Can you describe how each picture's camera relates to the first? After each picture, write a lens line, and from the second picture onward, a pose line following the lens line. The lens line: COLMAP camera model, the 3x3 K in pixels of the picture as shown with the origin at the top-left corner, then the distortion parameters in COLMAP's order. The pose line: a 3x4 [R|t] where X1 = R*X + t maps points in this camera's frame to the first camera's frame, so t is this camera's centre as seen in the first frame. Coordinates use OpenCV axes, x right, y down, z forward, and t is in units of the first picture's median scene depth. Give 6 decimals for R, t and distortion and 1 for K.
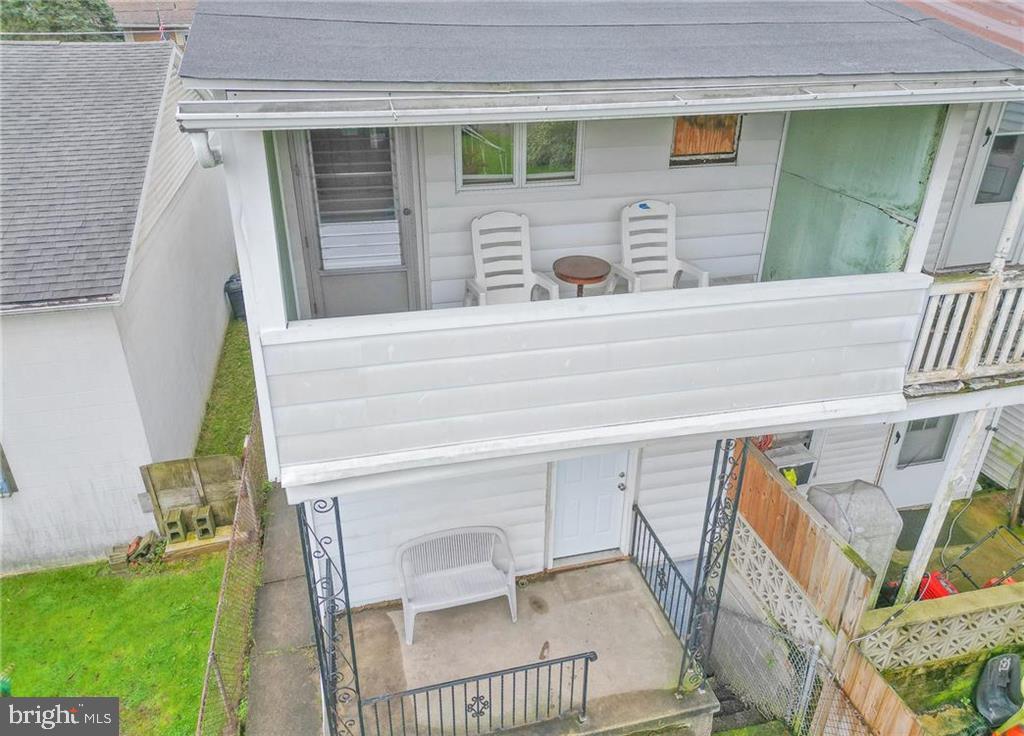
lens RADIAL K [[732.4, 0, 512.0], [0, 732.4, 368.0], [0, 0, 1]] dist [0.126341, 0.000309]
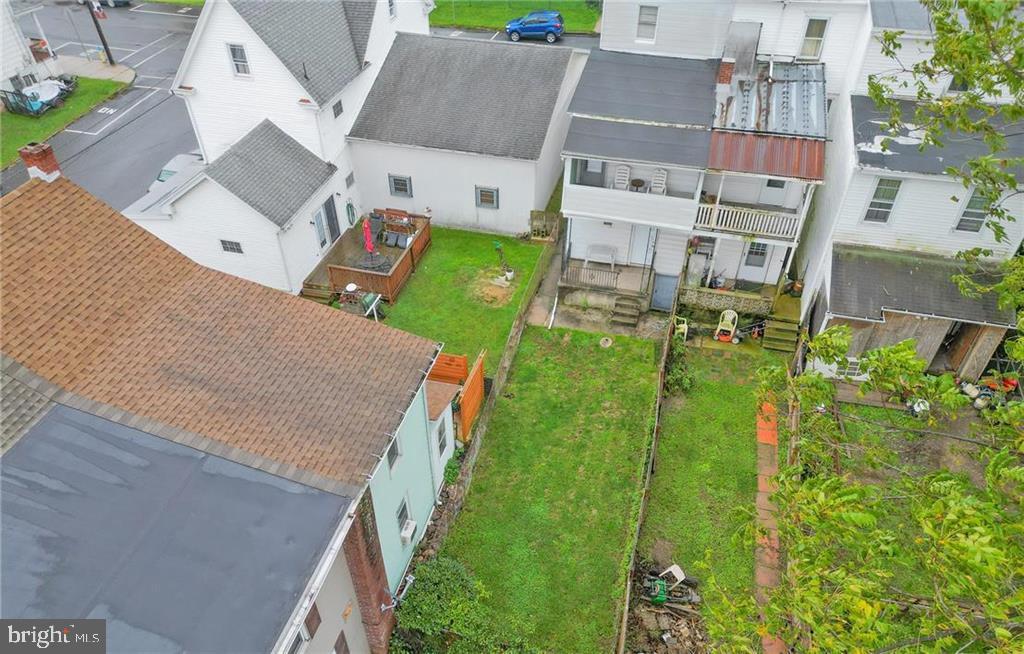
lens RADIAL K [[671.9, 0, 512.0], [0, 671.9, 327.0], [0, 0, 1]] dist [0.021400, -0.000853]
pose [[0.878184, 0.296950, -0.374986, 0.671201], [-0.218225, 0.946346, 0.238344, -0.067341], [0.425642, -0.127479, 0.895867, -1.685123]]
